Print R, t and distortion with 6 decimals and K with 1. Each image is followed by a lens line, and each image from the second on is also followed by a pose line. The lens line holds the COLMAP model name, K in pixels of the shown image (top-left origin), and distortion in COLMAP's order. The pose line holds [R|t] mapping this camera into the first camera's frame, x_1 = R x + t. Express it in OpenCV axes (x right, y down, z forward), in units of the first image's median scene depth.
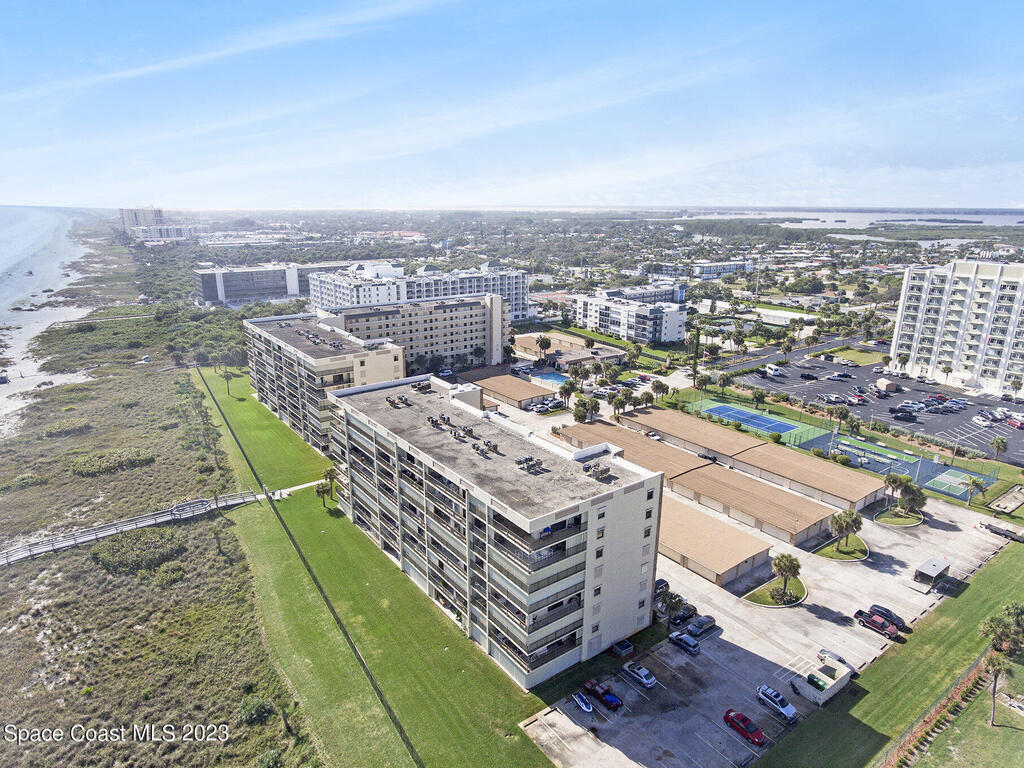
lens RADIAL K [[638.1, 0, 512.0], [0, 638.1, 384.0], [0, 0, 1]] dist [-0.005516, 0.001476]
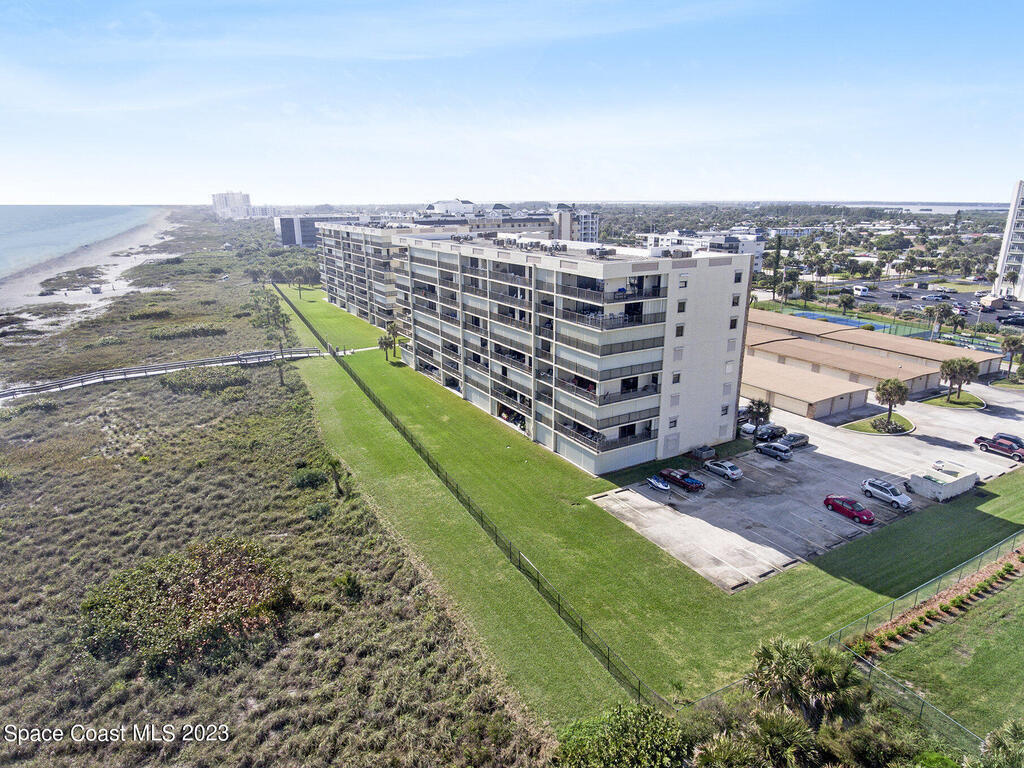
lens RADIAL K [[625.6, 0, 512.0], [0, 625.6, 384.0], [0, 0, 1]] dist [-0.007283, 0.003937]
pose [[0.994412, 0.017098, -0.104171, -0.004166], [-0.016535, 0.999844, 0.006271, 0.292714], [0.104262, -0.004513, 0.994540, 0.086207]]
